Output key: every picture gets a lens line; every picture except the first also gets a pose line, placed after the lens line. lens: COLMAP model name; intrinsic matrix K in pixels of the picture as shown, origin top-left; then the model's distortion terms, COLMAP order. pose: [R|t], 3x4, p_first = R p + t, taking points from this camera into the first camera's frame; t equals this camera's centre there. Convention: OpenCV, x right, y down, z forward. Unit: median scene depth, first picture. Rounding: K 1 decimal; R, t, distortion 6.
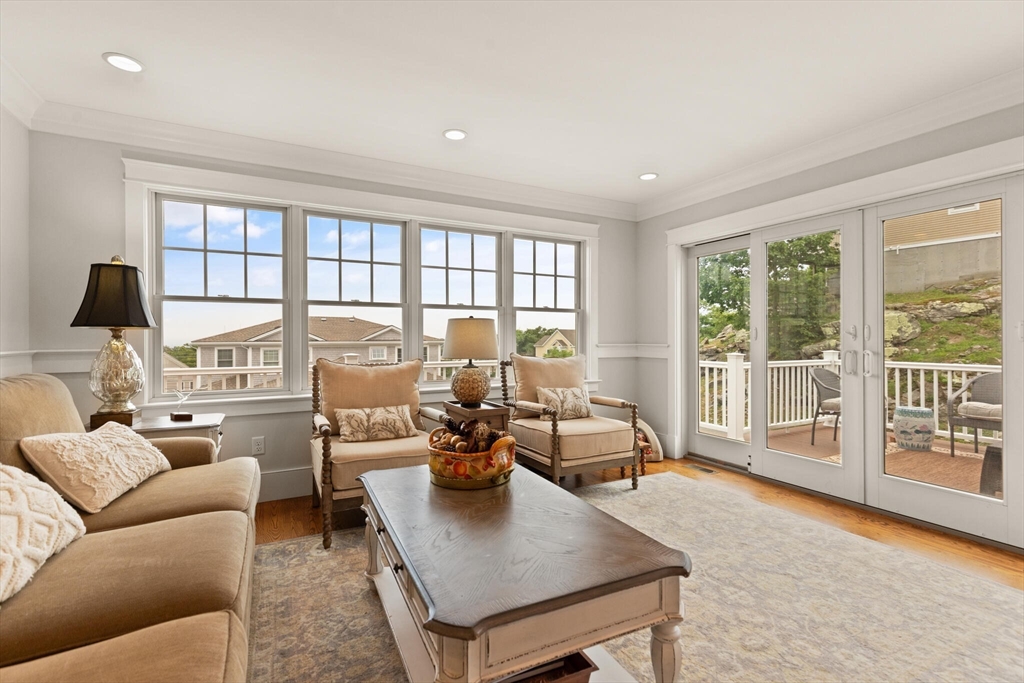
lens RADIAL K [[447.0, 0, 512.0], [0, 447.0, 341.5], [0, 0, 1]] dist [-0.000536, -0.000110]
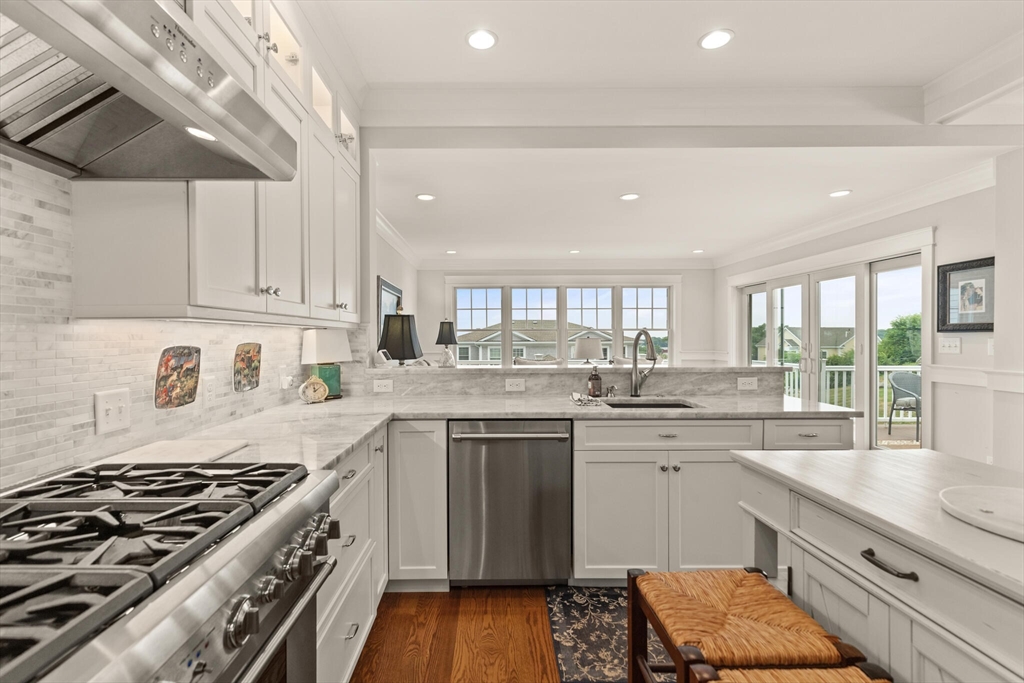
lens RADIAL K [[447.0, 0, 512.0], [0, 447.0, 341.5], [0, 0, 1]] dist [-0.000536, -0.000110]
pose [[0.898431, 0.007082, -0.439058, 0.376612], [-0.005683, 0.999974, 0.004501, -0.035018], [0.439078, -0.001549, 0.898448, -0.715770]]
